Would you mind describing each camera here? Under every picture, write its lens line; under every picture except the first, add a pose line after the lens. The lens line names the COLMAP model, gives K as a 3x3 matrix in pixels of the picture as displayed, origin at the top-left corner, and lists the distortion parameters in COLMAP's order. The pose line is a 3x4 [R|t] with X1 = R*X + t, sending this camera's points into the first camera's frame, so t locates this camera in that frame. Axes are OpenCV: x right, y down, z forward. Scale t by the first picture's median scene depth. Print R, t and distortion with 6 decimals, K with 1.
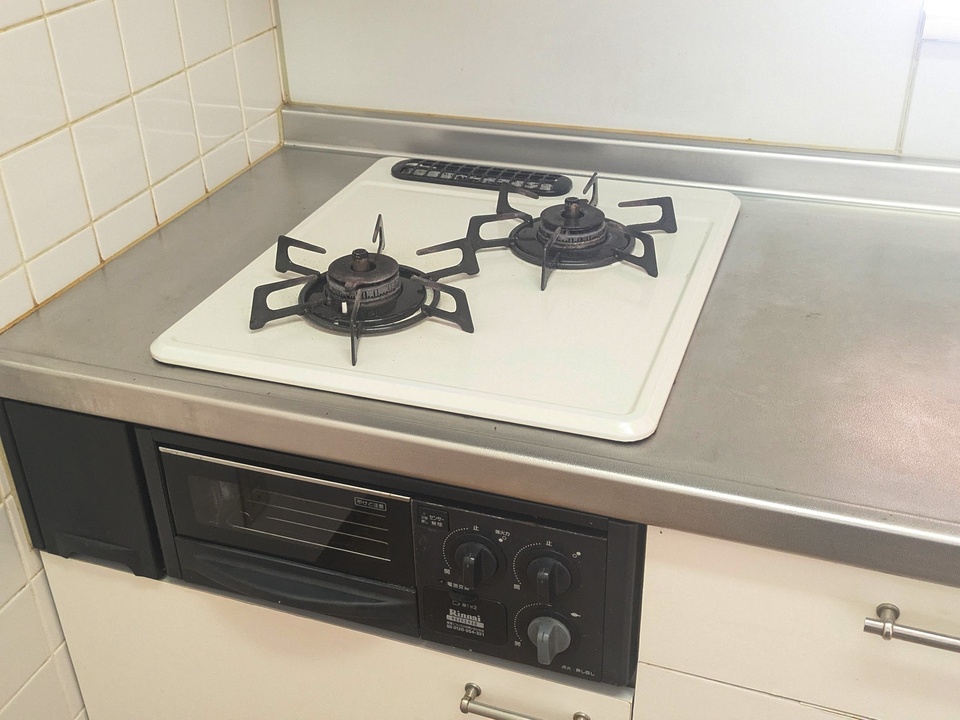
lens RADIAL K [[1089.9, 0, 478.0], [0, 1089.9, 360.8], [0, 0, 1]] dist [0.009577, 0.000000]
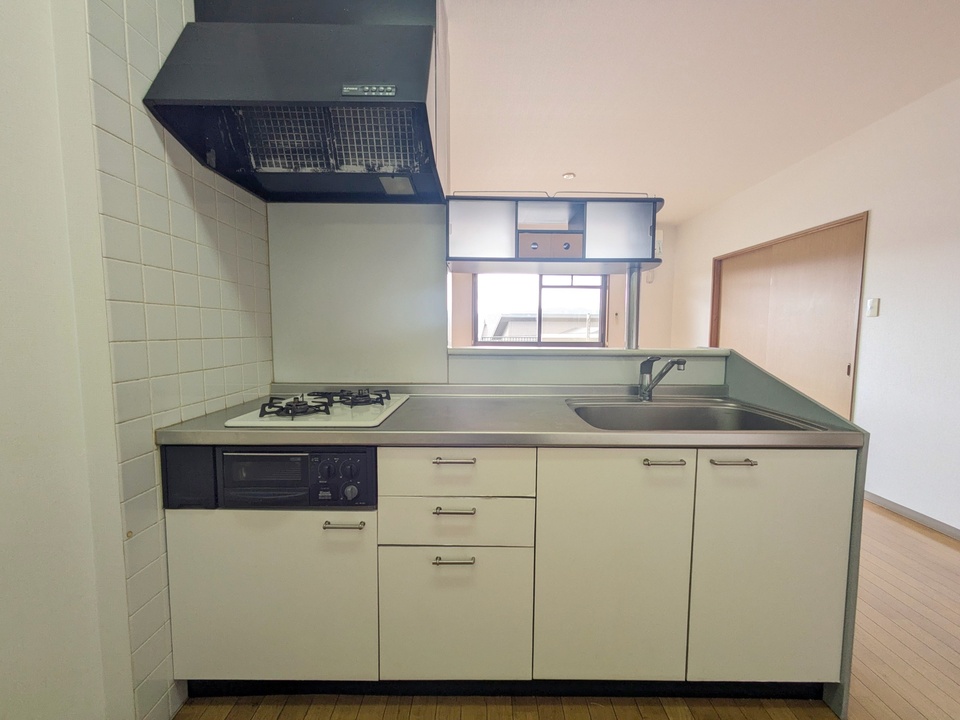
lens RADIAL K [[380.1, 0, 477.1], [0, 380.1, 359.6], [0, 0, 1]] dist [0.003203, 0.000297]
pose [[0.943358, 0.002032, 0.331772, 0.038780], [0.145498, 0.896162, -0.419194, 0.411945], [-0.298173, 0.443722, 0.845106, -0.290344]]
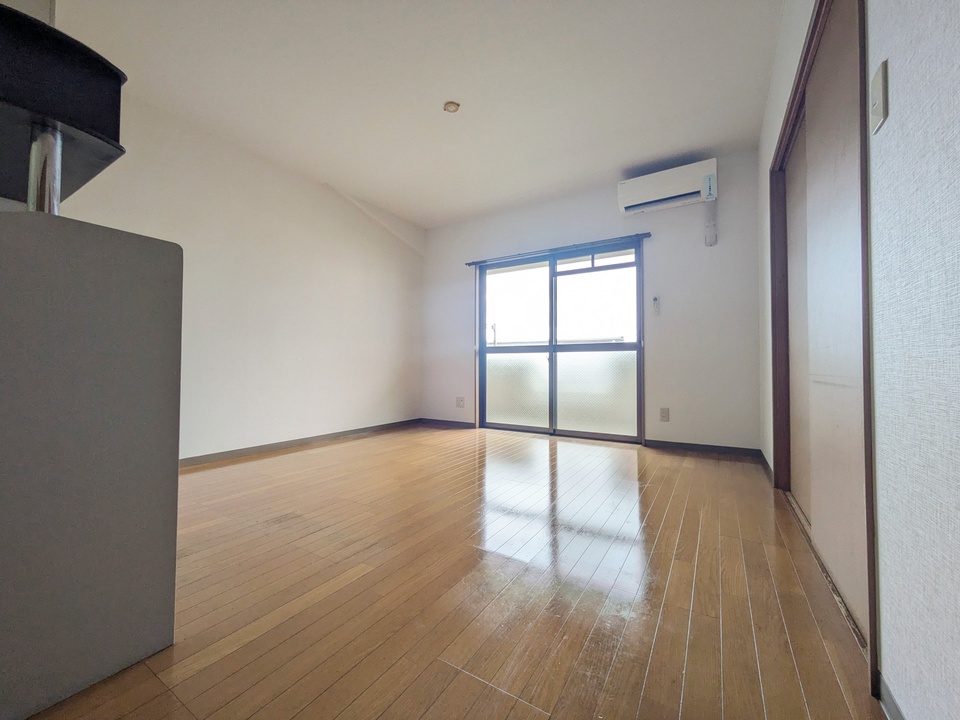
lens RADIAL K [[380.1, 0, 483.0], [0, 380.1, 357.2], [0, 0, 1]] dist [0.003203, 0.000297]
pose [[0.976520, 0.025203, -0.213947, 2.748634], [-0.134863, 0.845964, -0.515903, 0.408687], [0.167989, 0.532643, 0.829500, 0.372678]]
